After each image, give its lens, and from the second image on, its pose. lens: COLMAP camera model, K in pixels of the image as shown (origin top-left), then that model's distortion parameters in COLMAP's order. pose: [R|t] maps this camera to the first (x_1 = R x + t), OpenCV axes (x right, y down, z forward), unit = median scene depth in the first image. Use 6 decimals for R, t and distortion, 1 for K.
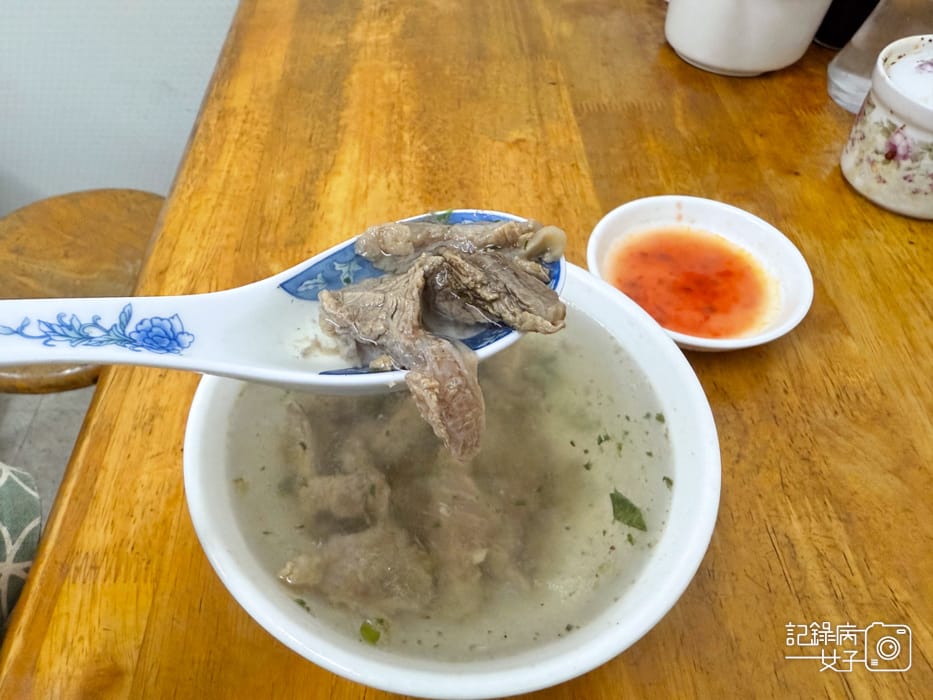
lens RADIAL K [[643.4, 0, 455.5], [0, 643.4, 344.9], [0, 0, 1]] dist [0.005693, 0.002170]
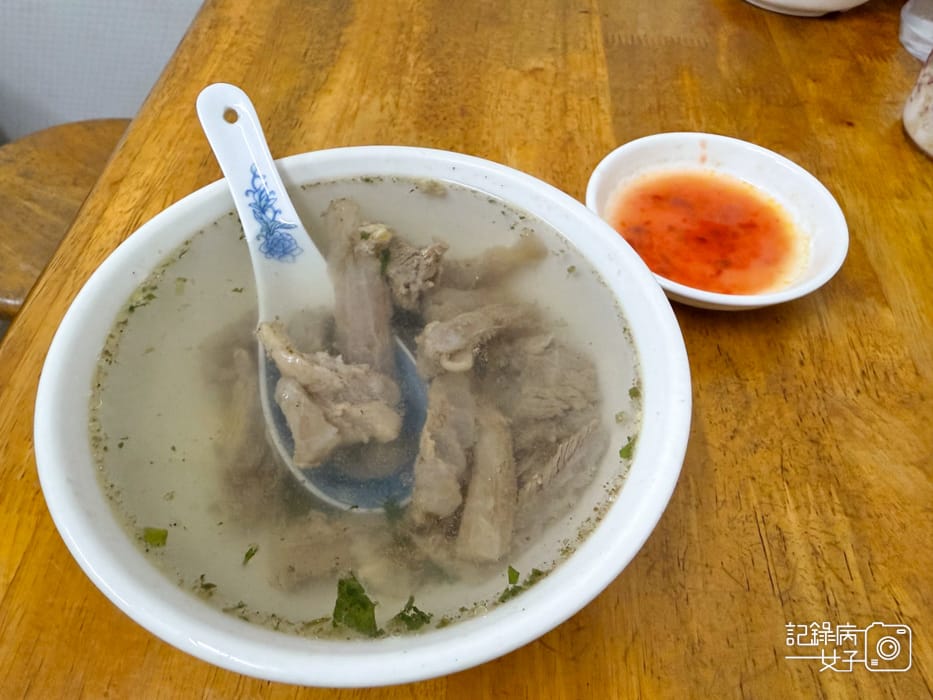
lens RADIAL K [[652.2, 0, 466.5], [0, 652.2, 350.0], [0, 0, 1]] dist [0.004596, -0.000800]
pose [[0.996153, 0.077751, -0.040419, 0.078098], [-0.075692, 0.995867, 0.050197, 0.033718], [0.044155, -0.046944, 0.997921, 0.089884]]
